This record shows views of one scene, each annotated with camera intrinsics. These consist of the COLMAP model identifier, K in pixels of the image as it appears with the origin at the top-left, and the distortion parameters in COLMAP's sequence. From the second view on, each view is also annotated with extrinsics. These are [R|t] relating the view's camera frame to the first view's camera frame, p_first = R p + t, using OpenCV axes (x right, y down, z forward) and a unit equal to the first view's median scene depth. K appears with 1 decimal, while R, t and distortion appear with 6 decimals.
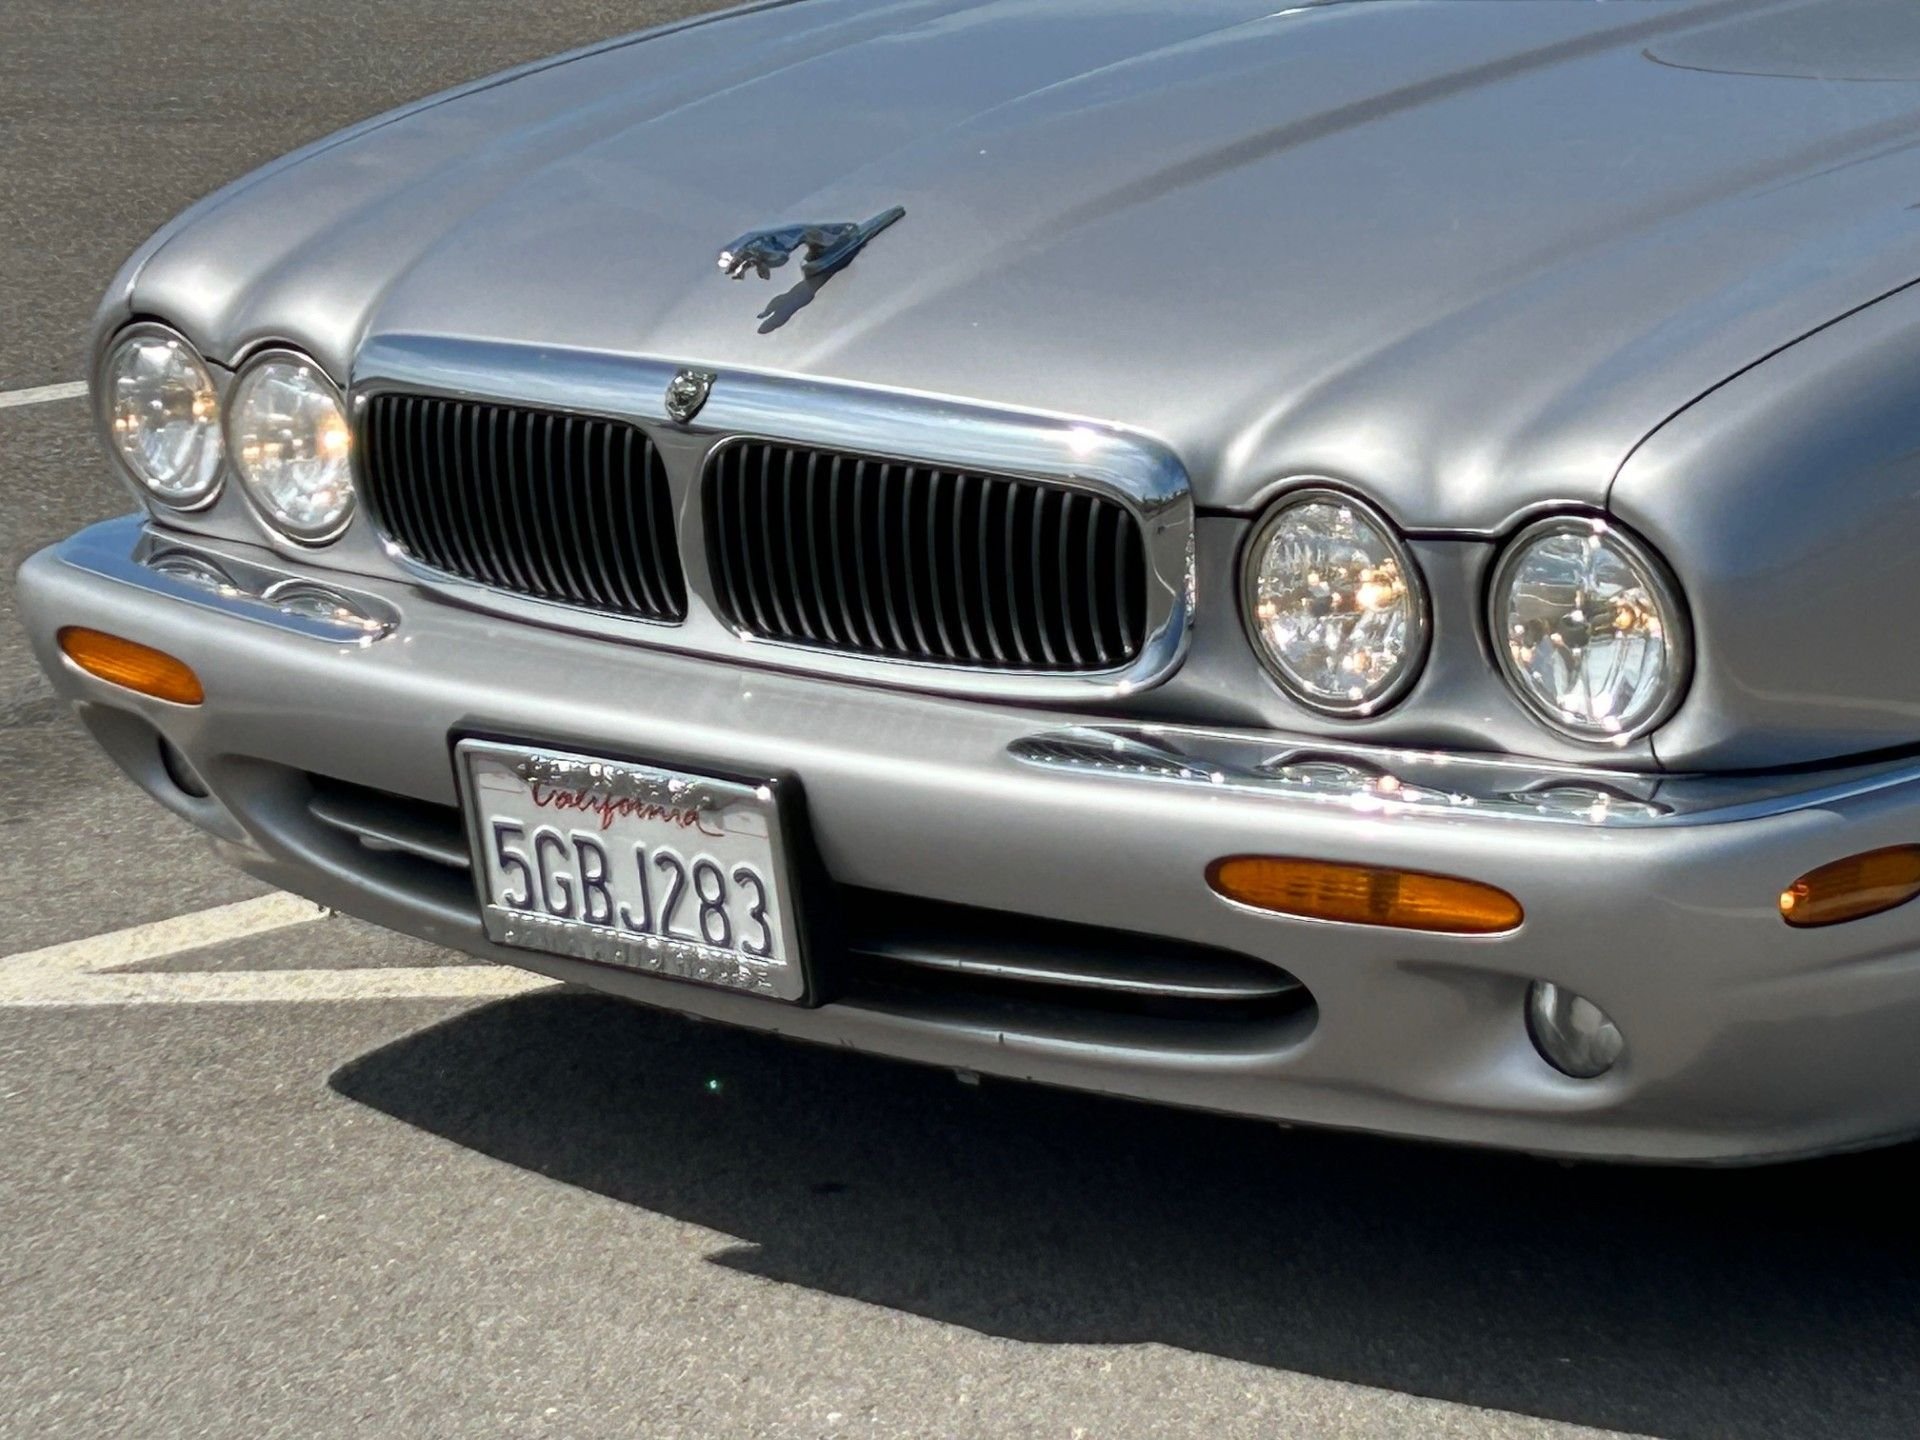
lens RADIAL K [[6045.2, 0, 809.9], [0, 6045.2, 723.5], [0, 0, 1]] dist [0.131820, -2.479431]
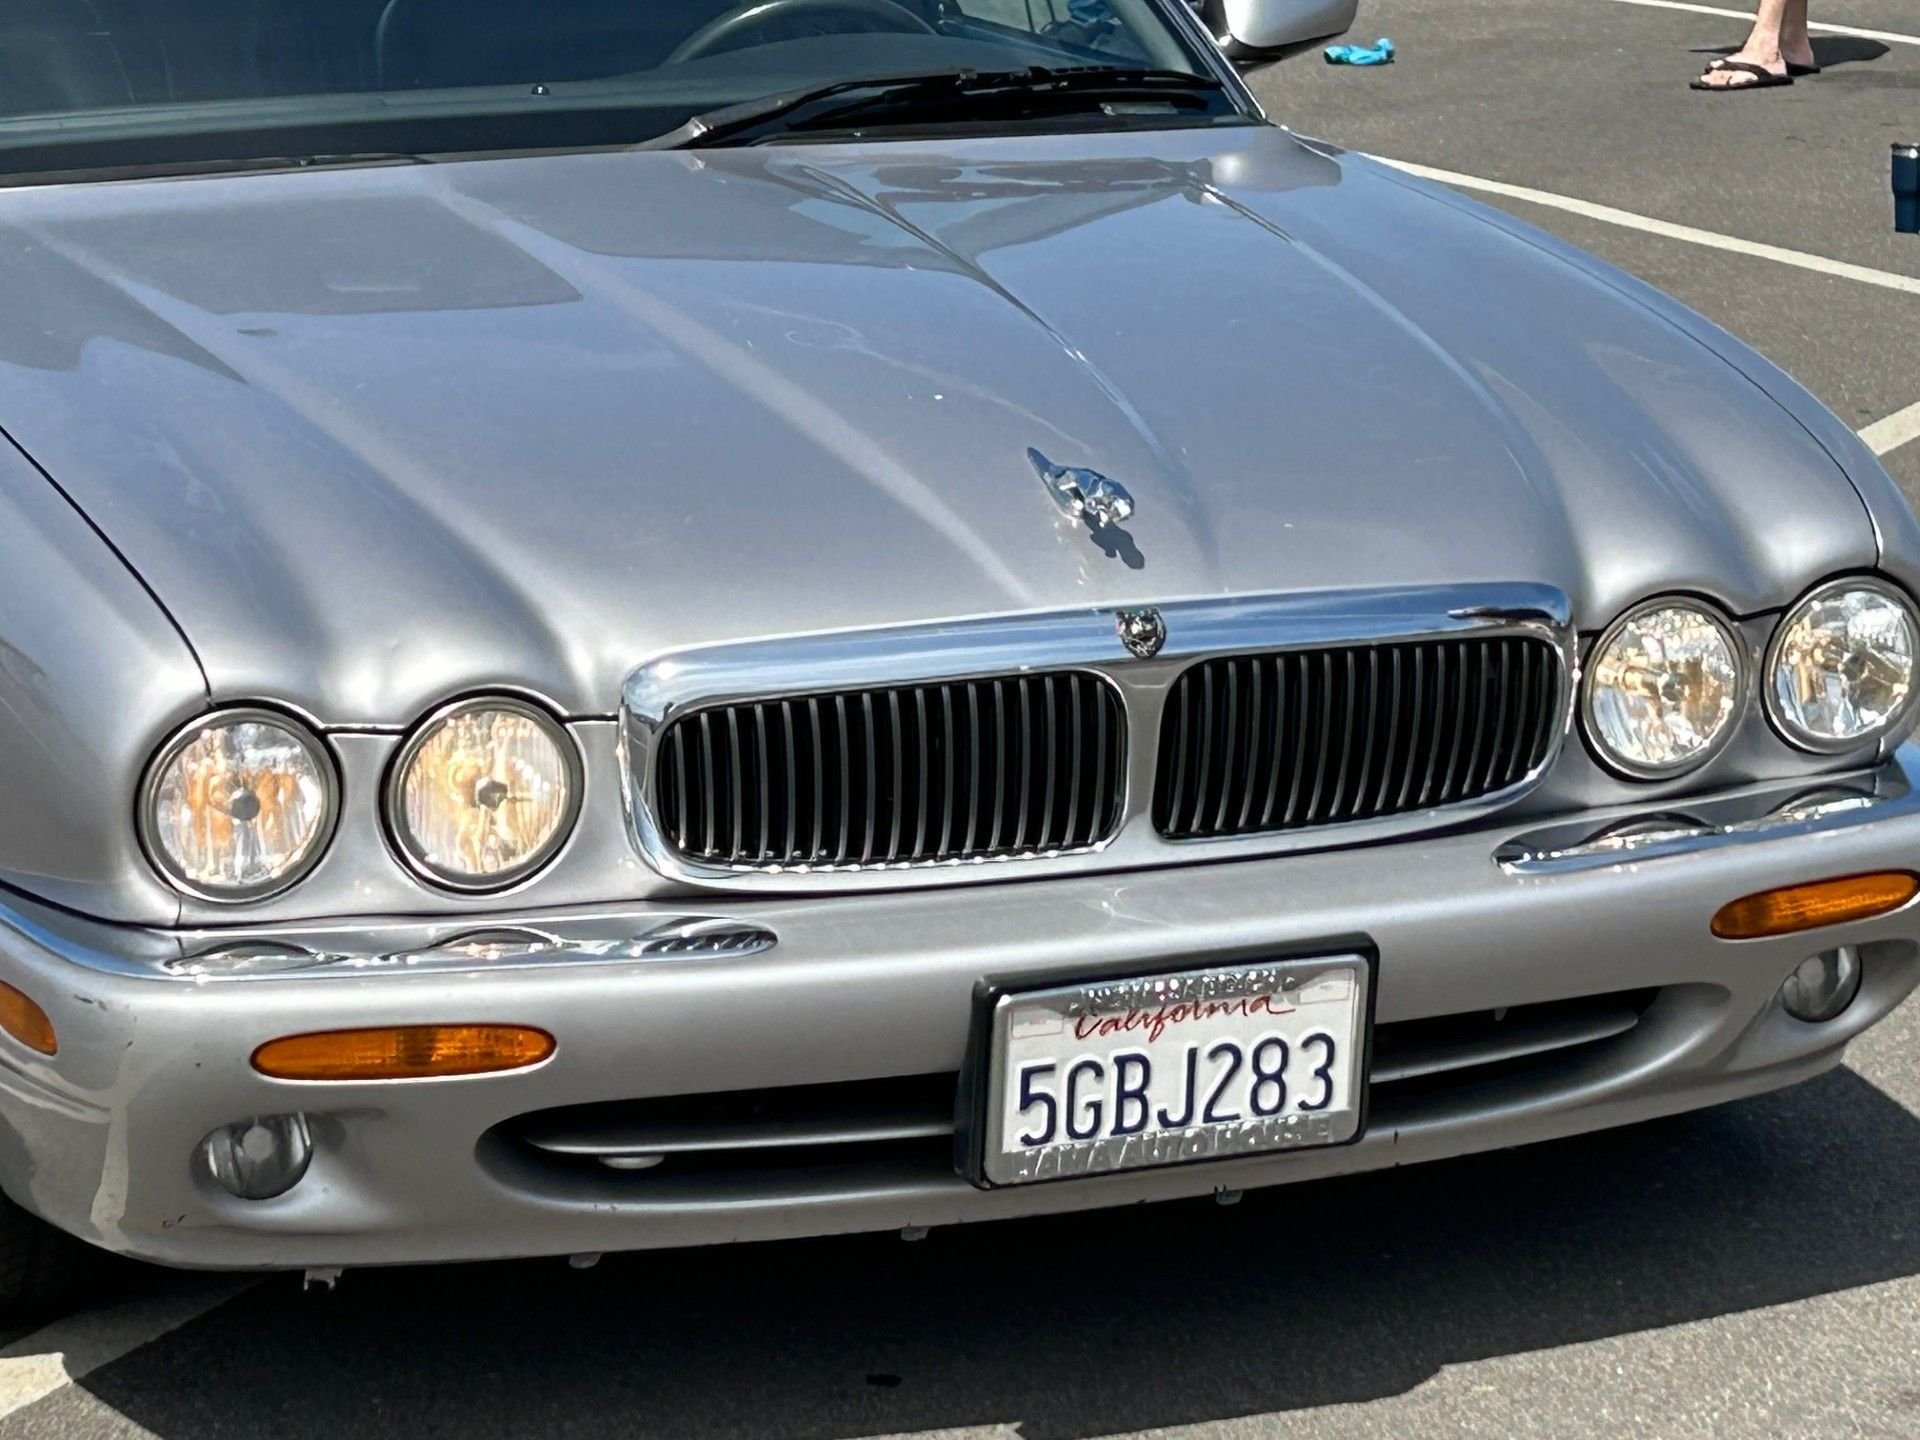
lens RADIAL K [[6045.2, 0, 809.9], [0, 6045.2, 723.5], [0, 0, 1]] dist [0.131820, -2.479431]
pose [[0.481179, -0.175102, 0.858957, -0.985775], [0.195167, 0.976654, 0.089765, -0.147354], [-0.854621, 0.124447, 0.504119, 0.501043]]
